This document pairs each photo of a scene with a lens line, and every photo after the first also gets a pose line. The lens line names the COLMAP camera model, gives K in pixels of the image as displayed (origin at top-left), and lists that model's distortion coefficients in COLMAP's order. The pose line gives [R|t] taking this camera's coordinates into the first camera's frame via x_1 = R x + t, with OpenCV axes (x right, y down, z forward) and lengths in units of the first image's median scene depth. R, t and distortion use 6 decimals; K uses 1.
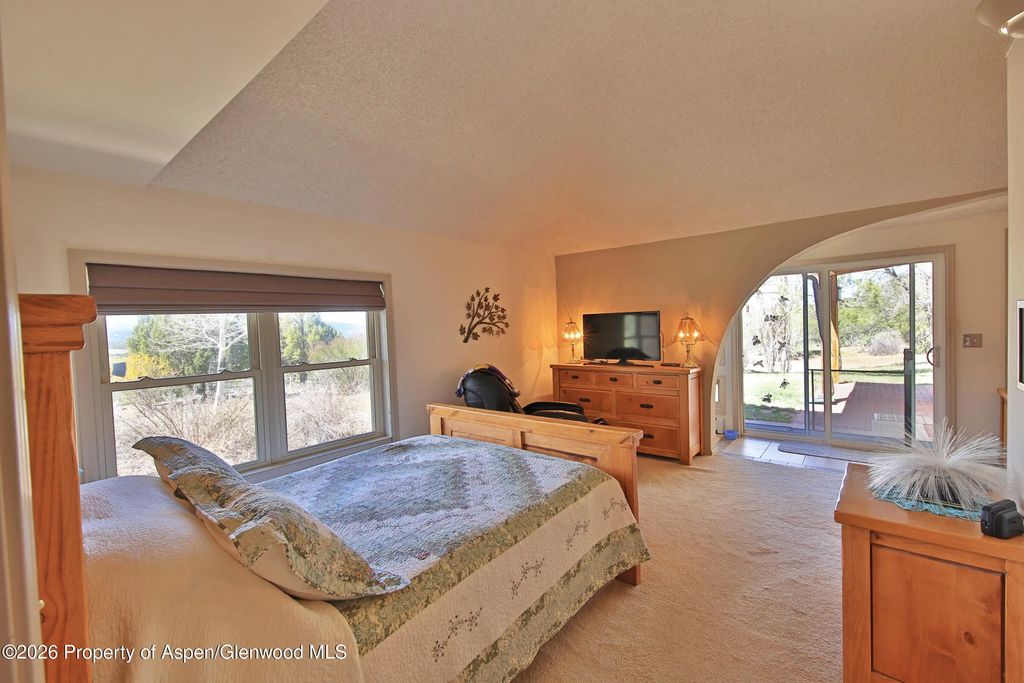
lens RADIAL K [[445.2, 0, 476.9], [0, 445.2, 349.2], [0, 0, 1]] dist [-0.001149, -0.000469]
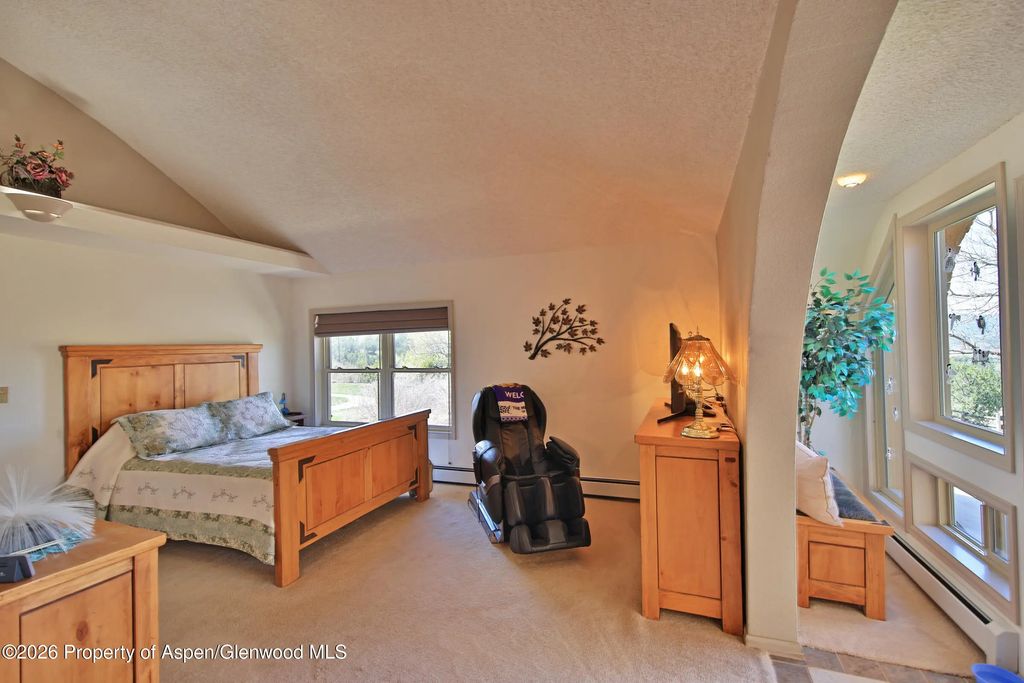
lens RADIAL K [[449.8, 0, 511.5], [0, 449.8, 345.7], [0, 0, 1]] dist [0.003227, -0.000239]
pose [[0.344525, 0.031870, -0.938236, 0.853287], [-0.033365, 0.999208, 0.021689, -0.063268], [0.938184, 0.023832, 0.345316, 0.608386]]
